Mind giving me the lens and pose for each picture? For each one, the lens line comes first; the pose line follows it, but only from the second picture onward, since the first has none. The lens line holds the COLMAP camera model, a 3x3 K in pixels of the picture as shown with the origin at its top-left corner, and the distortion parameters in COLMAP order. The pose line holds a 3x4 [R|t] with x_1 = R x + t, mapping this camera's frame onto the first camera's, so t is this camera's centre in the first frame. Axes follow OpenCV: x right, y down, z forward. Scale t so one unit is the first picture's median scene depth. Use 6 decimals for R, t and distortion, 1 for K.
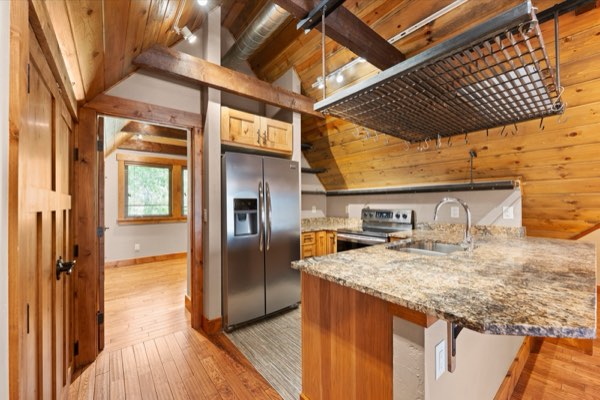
lens RADIAL K [[241.8, 0, 298.0], [0, 241.8, 203.3], [0, 0, 1]] dist [0.004498, -0.000197]
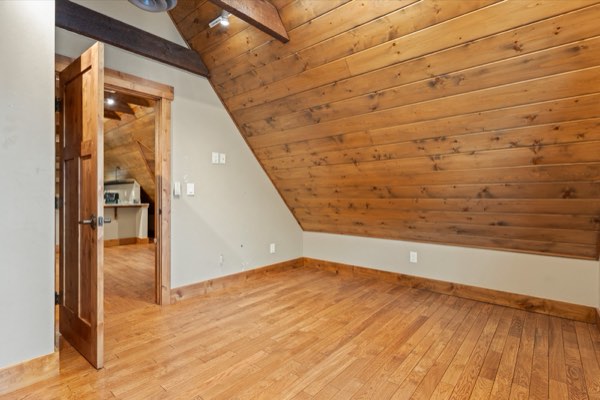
lens RADIAL K [[301.7, 0, 302.5], [0, 301.7, 197.6], [0, 0, 1]] dist [-0.003660, 0.001428]
pose [[0.983243, 0.004013, 0.182257, 1.846585], [-0.004664, 0.999984, 0.003146, 0.062199], [-0.182241, -0.003943, 0.983246, -2.062141]]
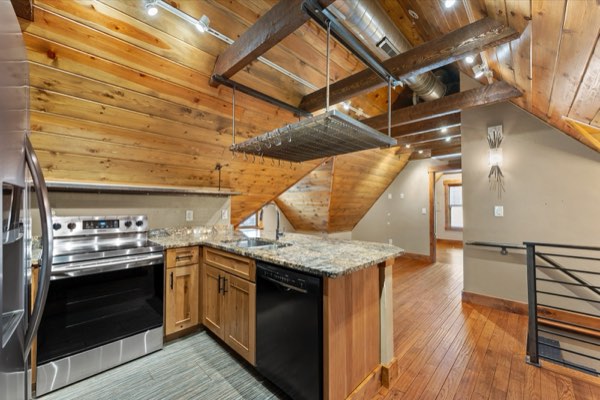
lens RADIAL K [[241.8, 0, 301.4], [0, 241.8, 202.1], [0, 0, 1]] dist [0.004498, -0.000197]
pose [[-0.128766, 0.025035, 0.991359, -0.523790], [-0.000898, 0.999678, -0.025361, 0.003203], [-0.991675, -0.004155, -0.128702, 0.718725]]
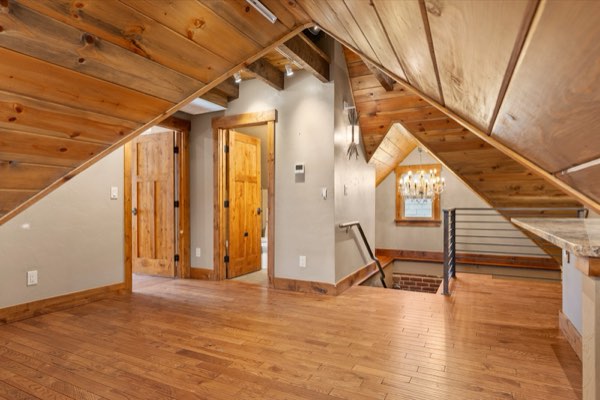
lens RADIAL K [[345.9, 0, 299.0], [0, 345.9, 204.6], [0, 0, 1]] dist [0.004972, 0.000724]
pose [[-0.914020, 0.007989, -0.405591, 1.428479], [0.006869, 0.999968, 0.004216, 0.080228], [0.405611, 0.001067, -0.914045, 1.047282]]
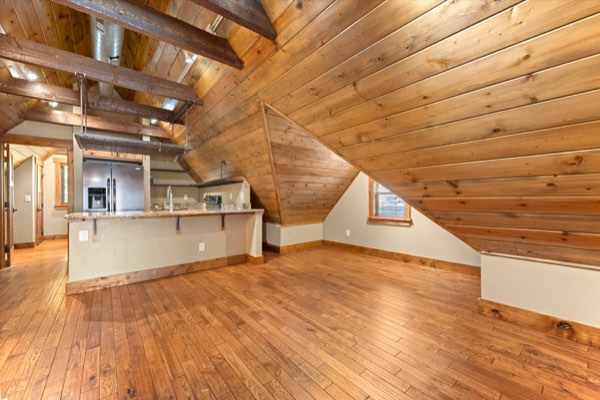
lens RADIAL K [[241.8, 0, 298.5], [0, 241.8, 199.2], [0, 0, 1]] dist [0.004498, -0.000197]
pose [[0.999980, -0.001496, 0.006069, 1.210717], [0.001497, 0.999999, -0.000161, 0.065250], [-0.006069, 0.000170, 0.999982, -0.762171]]
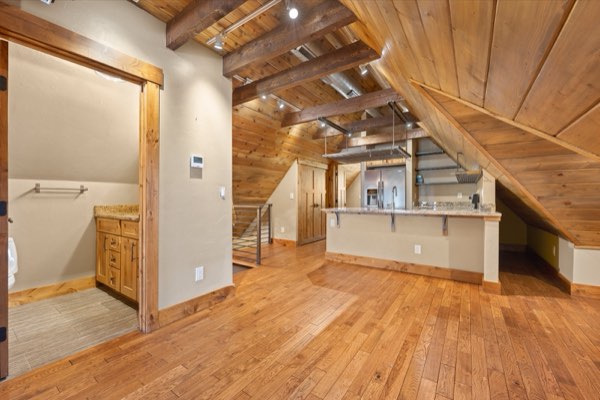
lens RADIAL K [[241.8, 0, 297.1], [0, 241.8, 199.2], [0, 0, 1]] dist [0.004498, -0.000197]
pose [[0.273870, 0.004368, -0.961757, 1.766233], [0.003052, 0.999981, 0.005410, 0.059608], [0.961762, -0.004417, 0.273851, -0.321575]]
